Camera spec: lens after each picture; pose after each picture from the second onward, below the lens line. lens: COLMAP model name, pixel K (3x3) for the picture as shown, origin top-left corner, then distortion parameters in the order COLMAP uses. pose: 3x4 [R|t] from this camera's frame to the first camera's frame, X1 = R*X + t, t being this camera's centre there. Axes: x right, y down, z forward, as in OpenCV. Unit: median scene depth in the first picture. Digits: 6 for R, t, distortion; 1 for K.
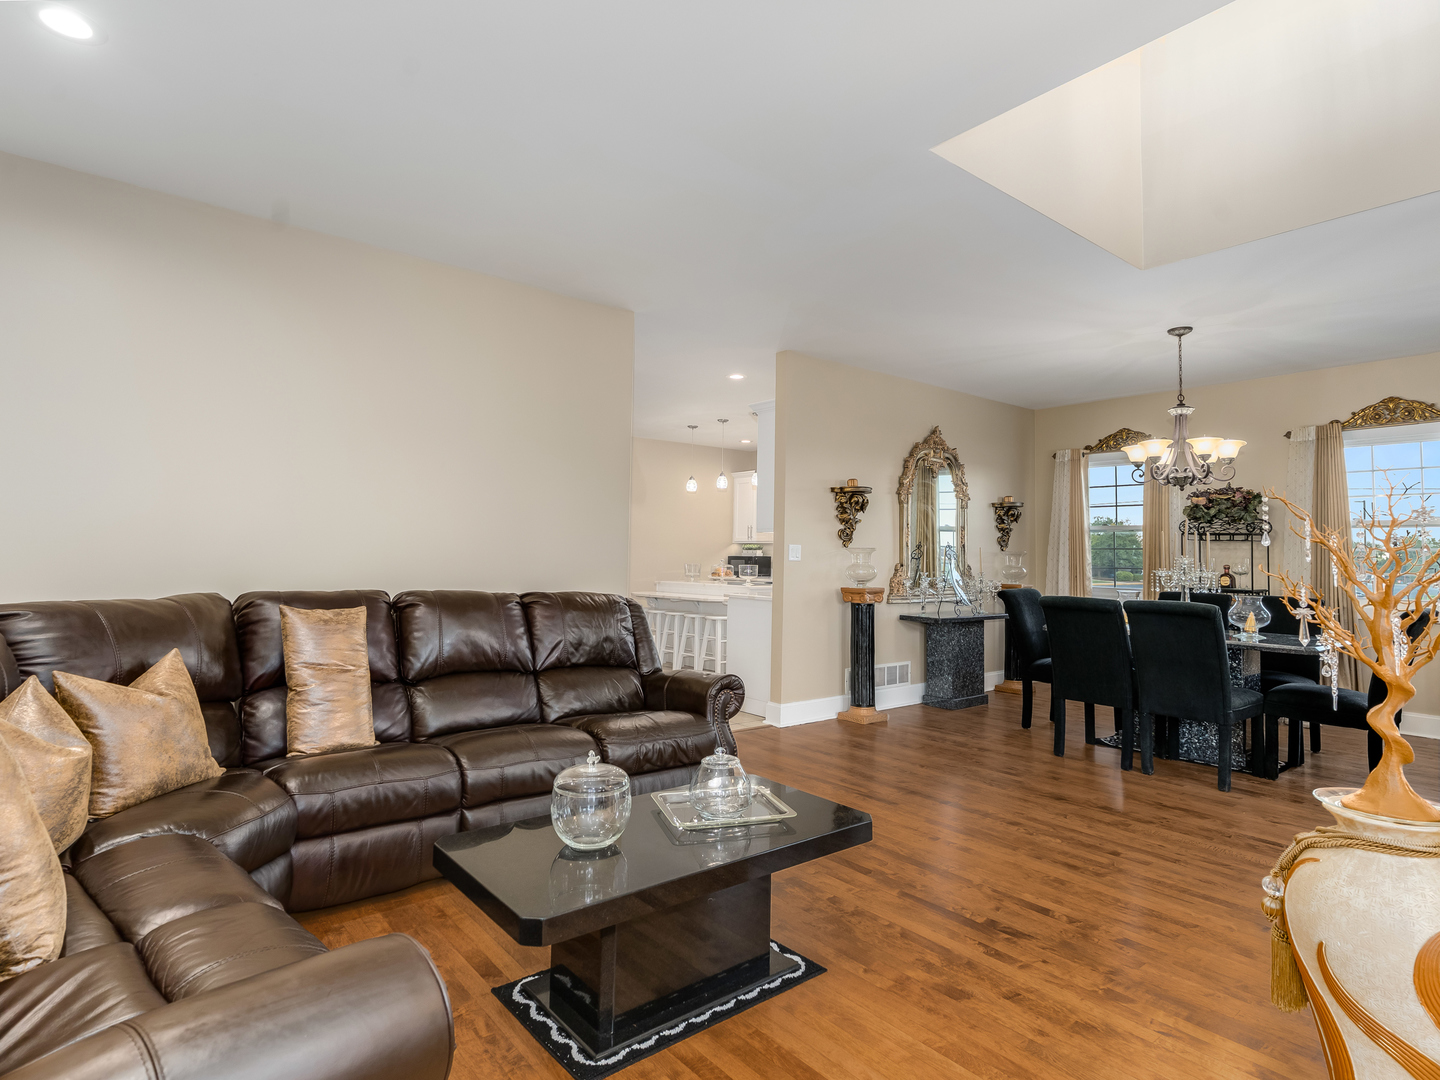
lens RADIAL K [[785.0, 0, 721.2], [0, 785.0, 502.8], [0, 0, 1]] dist [0.003593, 0.000583]
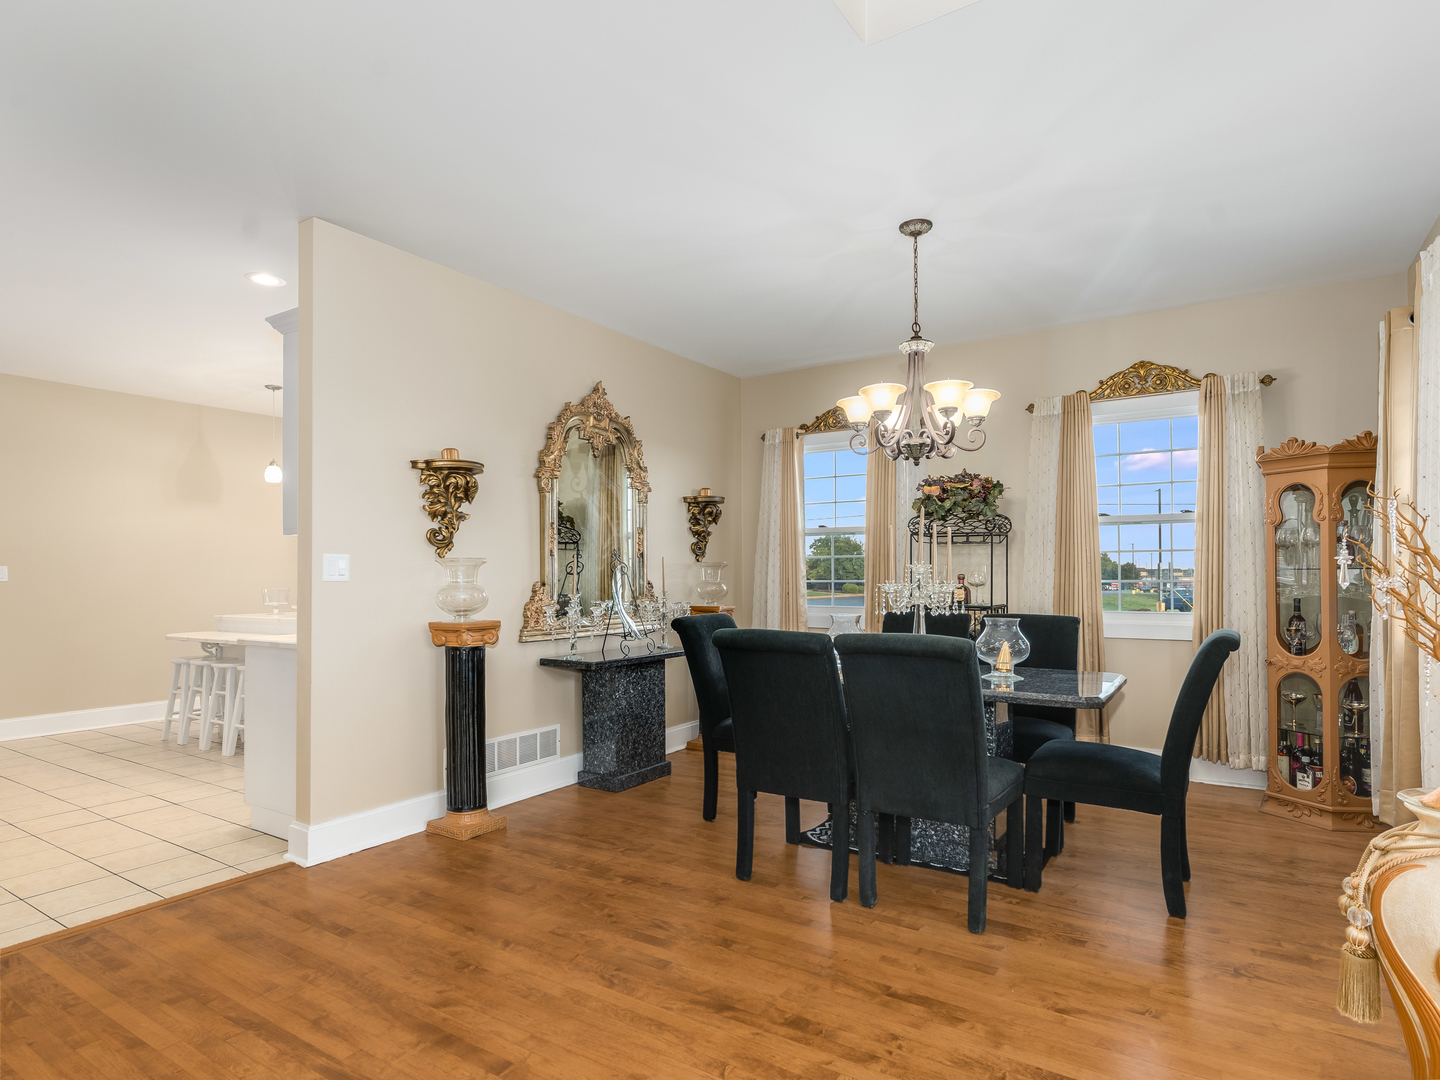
lens RADIAL K [[796.0, 0, 720.0], [0, 796.0, 540.0], [0, 0, 1]] dist [-0.001786, 0.000226]
pose [[0.952612, -0.006101, 0.304127, 0.179658], [-0.001460, 0.999696, 0.024627, 0.026756], [-0.304185, -0.023904, 0.952313, 0.330287]]
